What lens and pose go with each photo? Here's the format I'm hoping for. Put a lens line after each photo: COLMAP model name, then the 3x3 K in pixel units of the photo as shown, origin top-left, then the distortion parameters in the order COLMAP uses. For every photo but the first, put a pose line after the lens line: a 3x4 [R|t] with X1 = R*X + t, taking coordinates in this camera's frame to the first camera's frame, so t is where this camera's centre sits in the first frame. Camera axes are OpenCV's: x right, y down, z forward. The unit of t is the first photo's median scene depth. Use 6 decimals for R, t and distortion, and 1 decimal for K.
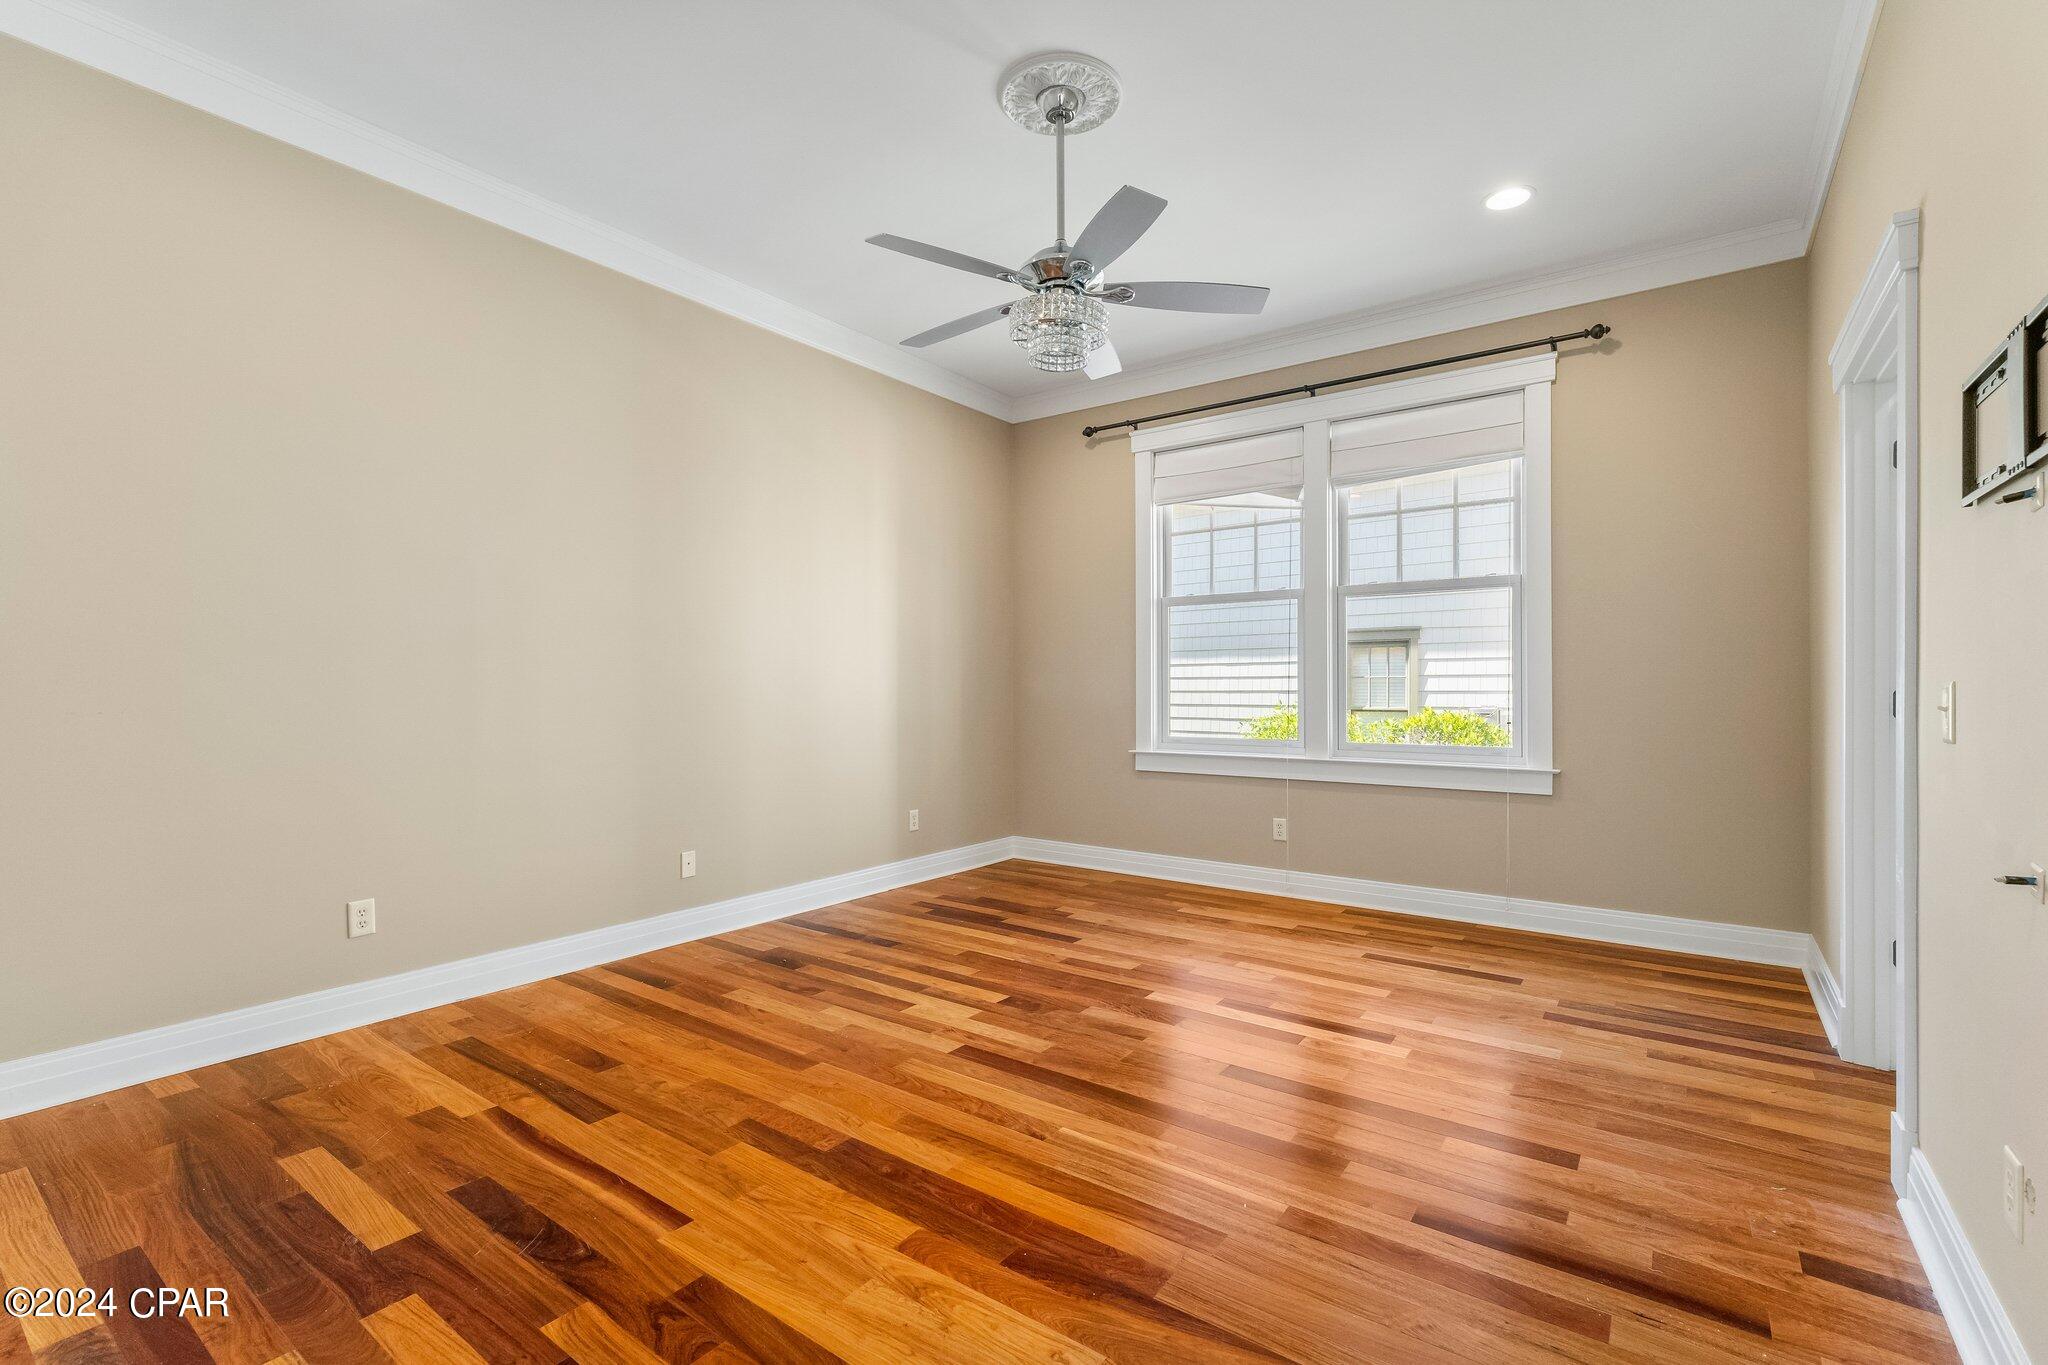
lens RADIAL K [[903.2, 0, 1020.2], [0, 903.2, 689.4], [0, 0, 1]] dist [0.000724, 0.000107]
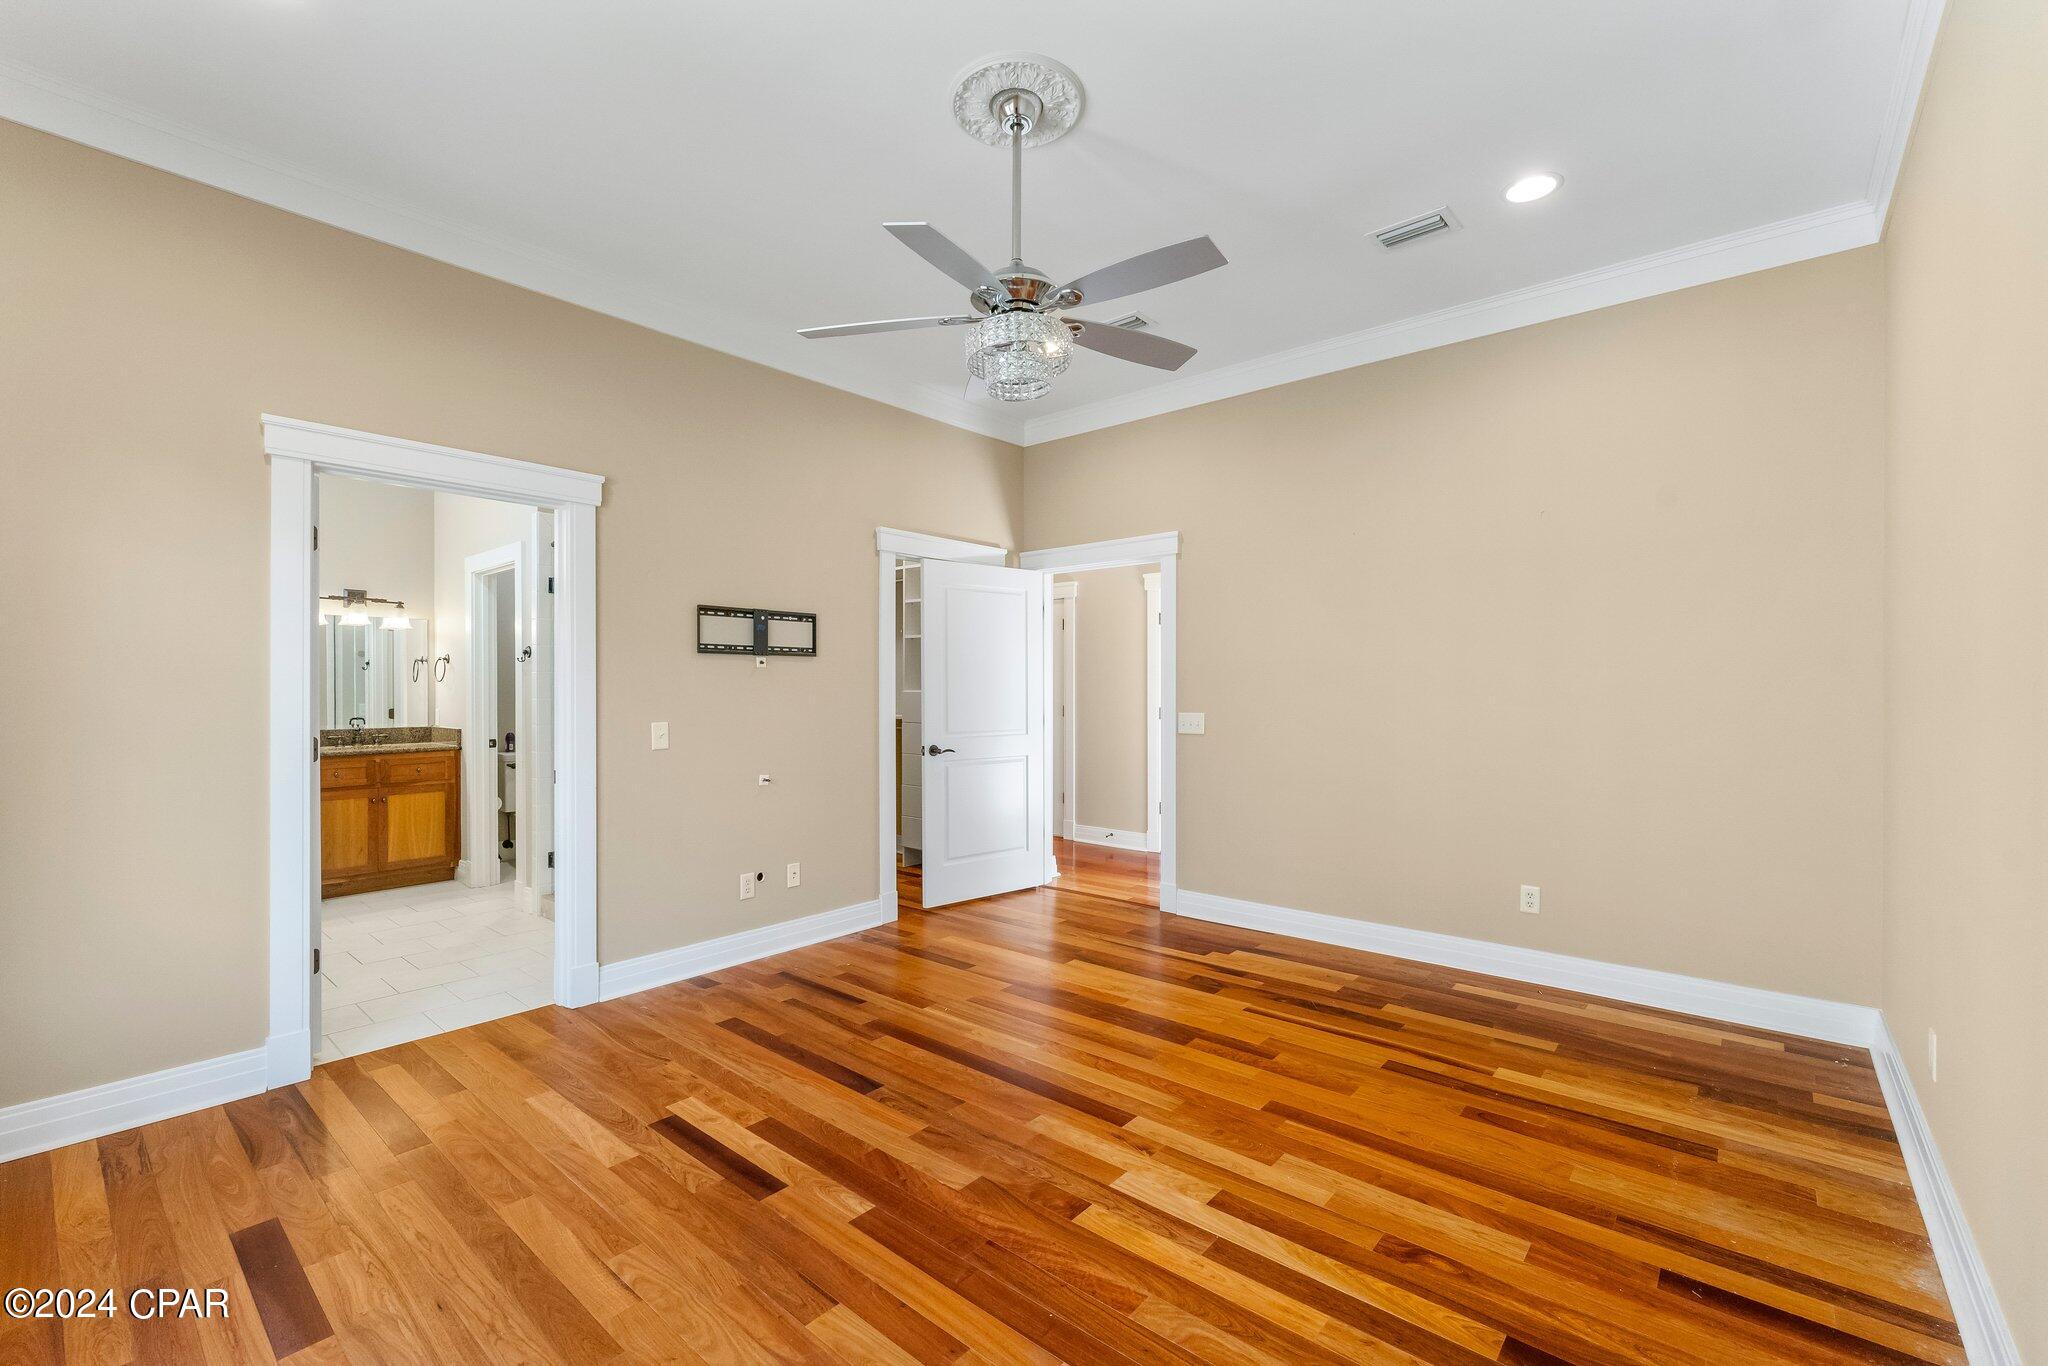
lens RADIAL K [[838.7, 0, 1023.7], [0, 838.7, 691.8], [0, 0, 1]] dist [-0.000411, 0.000167]
pose [[-0.996930, 0.002213, 0.078267, -0.030851], [0.002239, 0.999997, 0.000237, -0.056357], [-0.078267, 0.000411, -0.996932, 1.965132]]
